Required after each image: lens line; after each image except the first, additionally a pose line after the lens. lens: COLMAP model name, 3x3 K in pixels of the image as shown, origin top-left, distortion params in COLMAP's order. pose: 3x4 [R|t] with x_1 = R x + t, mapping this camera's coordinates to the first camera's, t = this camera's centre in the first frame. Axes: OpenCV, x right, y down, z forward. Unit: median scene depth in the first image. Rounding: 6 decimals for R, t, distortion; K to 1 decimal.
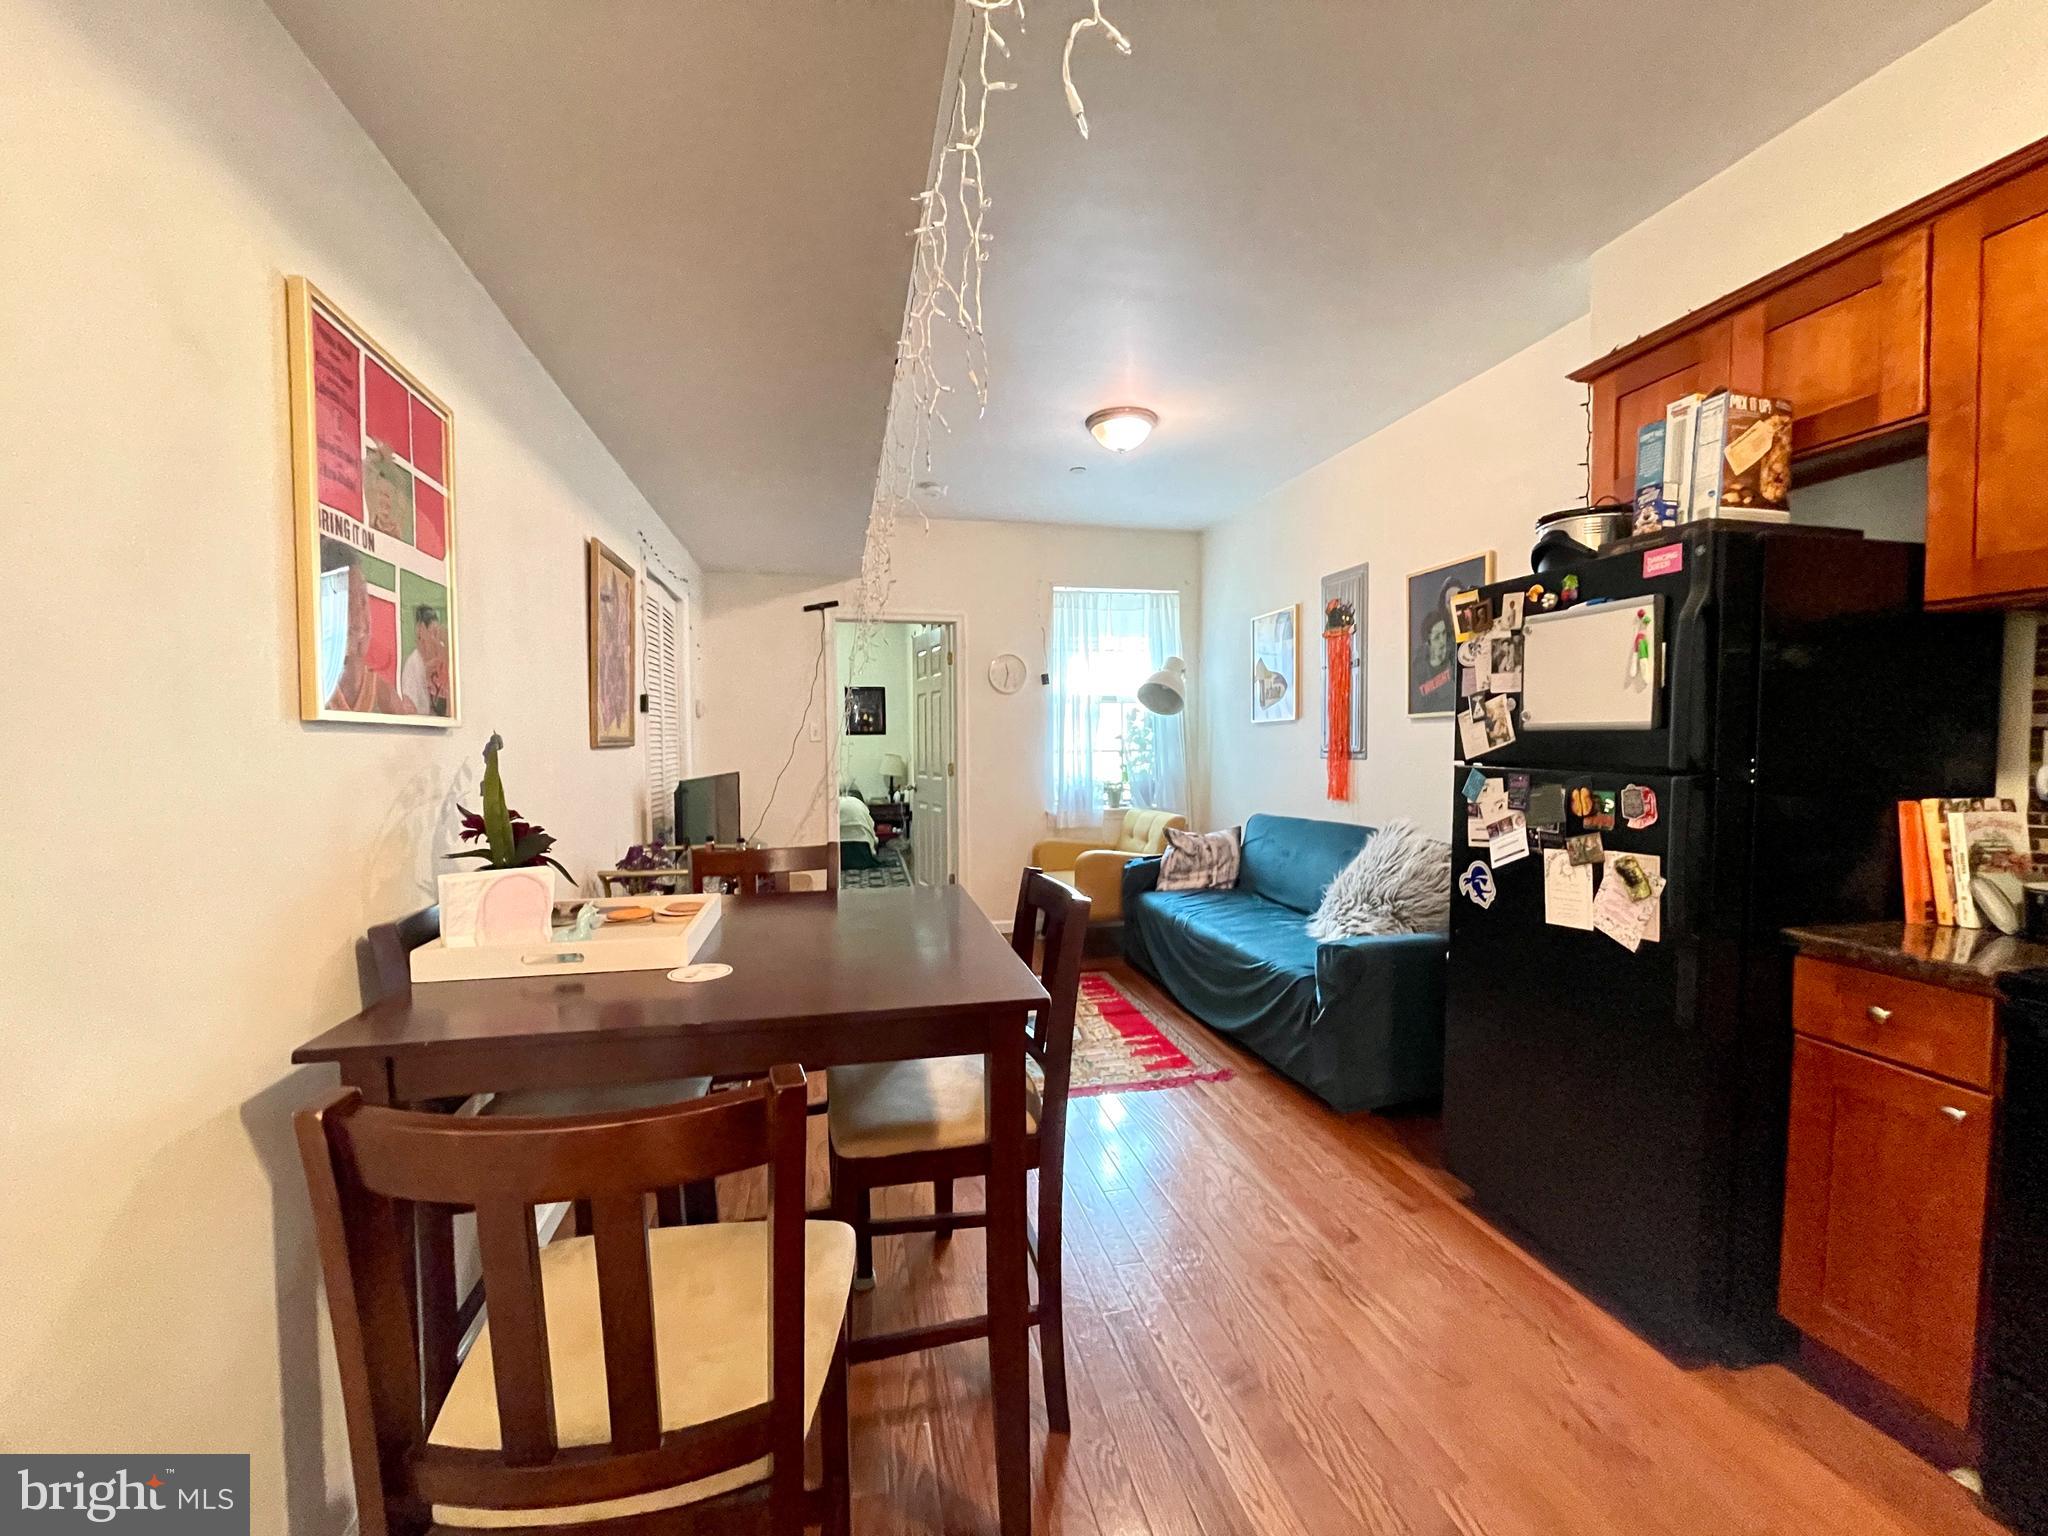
lens RADIAL K [[823.2, 0, 1013.9], [0, 823.2, 771.5], [0, 0, 1]] dist [-0.003900, 0.000403]
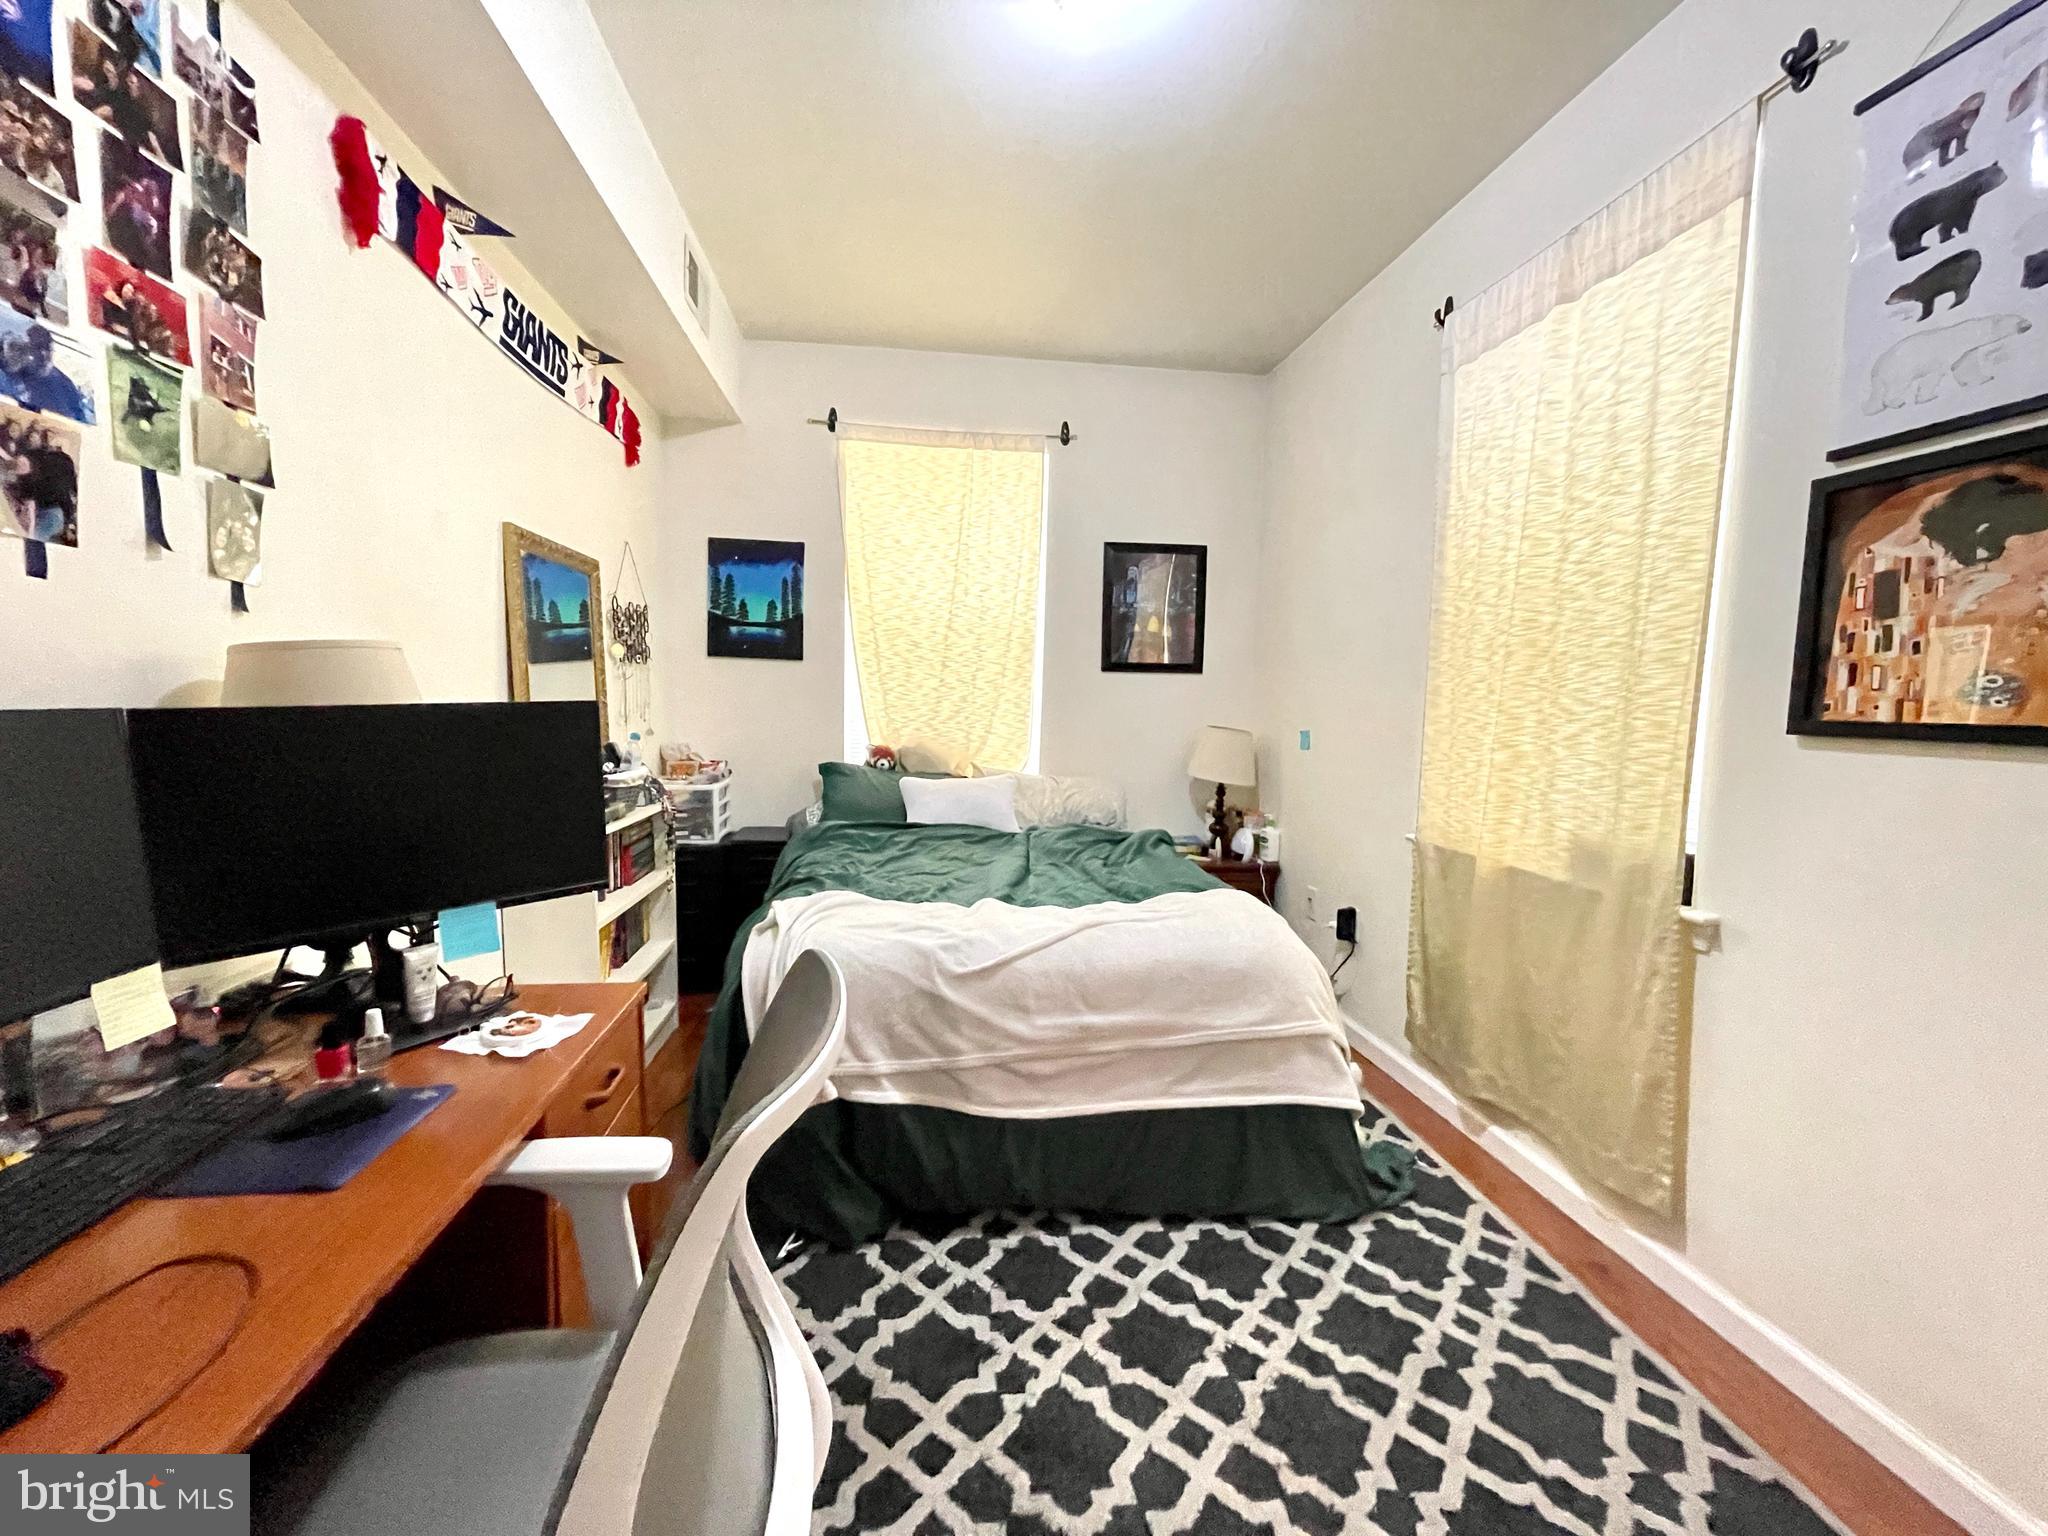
lens RADIAL K [[827.3, 0, 1012.1], [0, 827.3, 768.8], [0, 0, 1]] dist [-0.004771, 0.002519]
pose [[0.995230, 0.037796, -0.089940, -0.982903], [-0.033898, 0.998435, 0.044481, -0.069313], [0.091480, -0.041220, 0.994953, 2.886105]]
